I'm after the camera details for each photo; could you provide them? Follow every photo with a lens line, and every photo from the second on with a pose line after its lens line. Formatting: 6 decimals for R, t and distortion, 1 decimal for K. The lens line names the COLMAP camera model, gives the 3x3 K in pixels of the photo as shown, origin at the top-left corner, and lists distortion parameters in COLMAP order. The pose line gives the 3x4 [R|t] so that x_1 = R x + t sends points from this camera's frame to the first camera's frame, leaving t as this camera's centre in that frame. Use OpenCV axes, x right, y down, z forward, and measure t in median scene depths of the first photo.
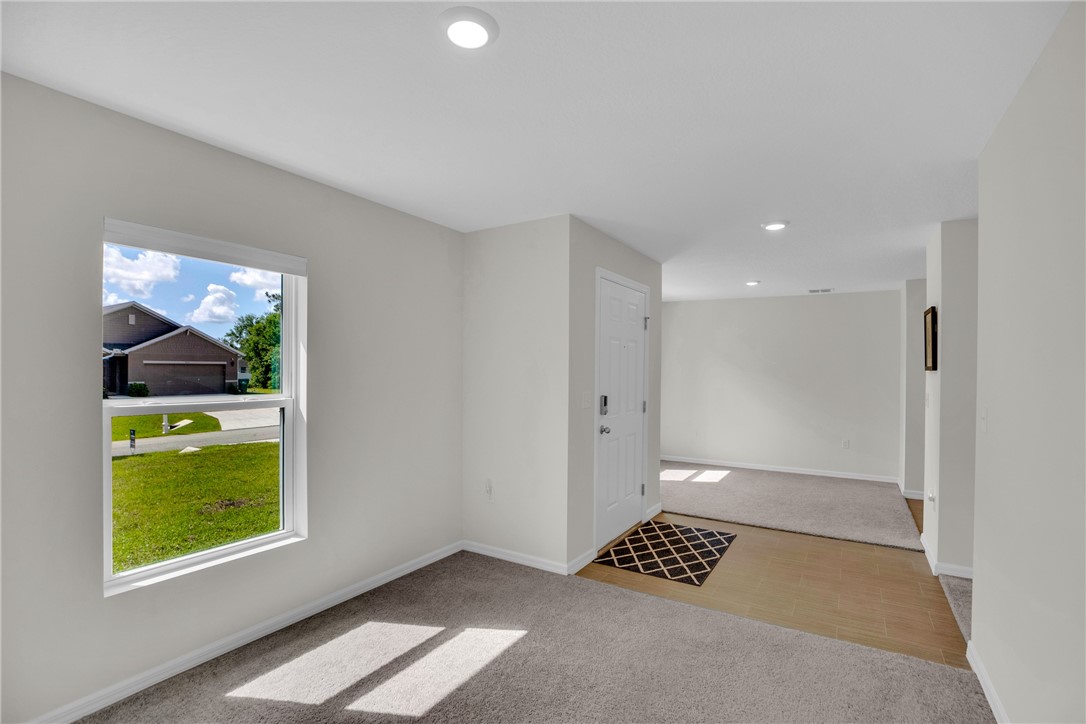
lens RADIAL K [[497.9, 0, 553.0], [0, 497.9, 371.3], [0, 0, 1]] dist [-0.048304, 0.015035]
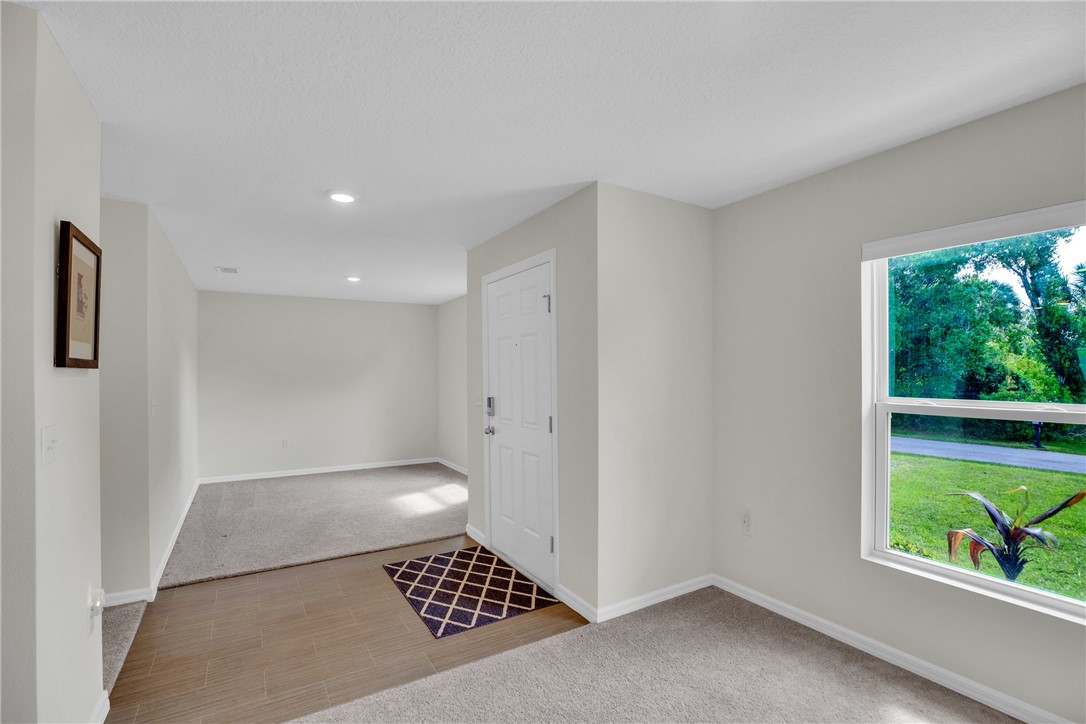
lens RADIAL K [[497.9, 0, 553.0], [0, 497.9, 371.3], [0, 0, 1]] dist [-0.048304, 0.015035]
pose [[-0.444250, -0.009476, -0.895853, 0.961215], [-0.008711, 0.999942, -0.006258, 0.001502], [0.895860, 0.005024, -0.444307, 1.565640]]
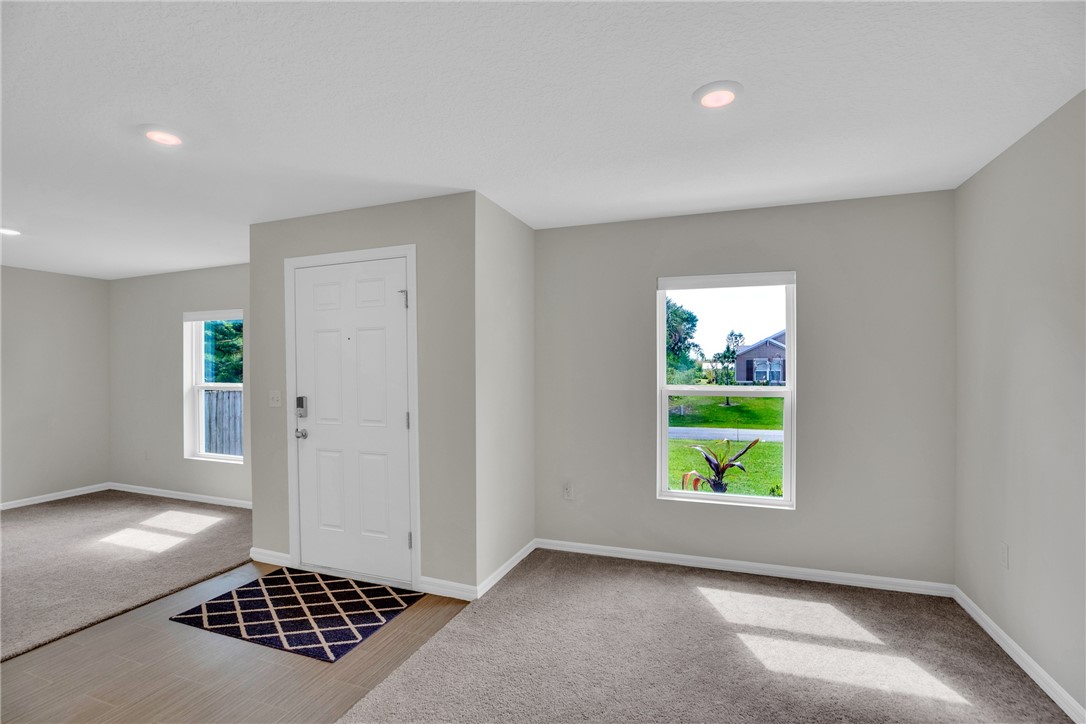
lens RADIAL K [[497.9, 0, 553.0], [0, 497.9, 371.3], [0, 0, 1]] dist [-0.048304, 0.015035]
pose [[0.203410, -0.004928, -0.979081, 1.075078], [-0.002342, 0.999982, -0.005519, 0.007199], [0.979091, 0.003416, 0.203395, 1.263984]]
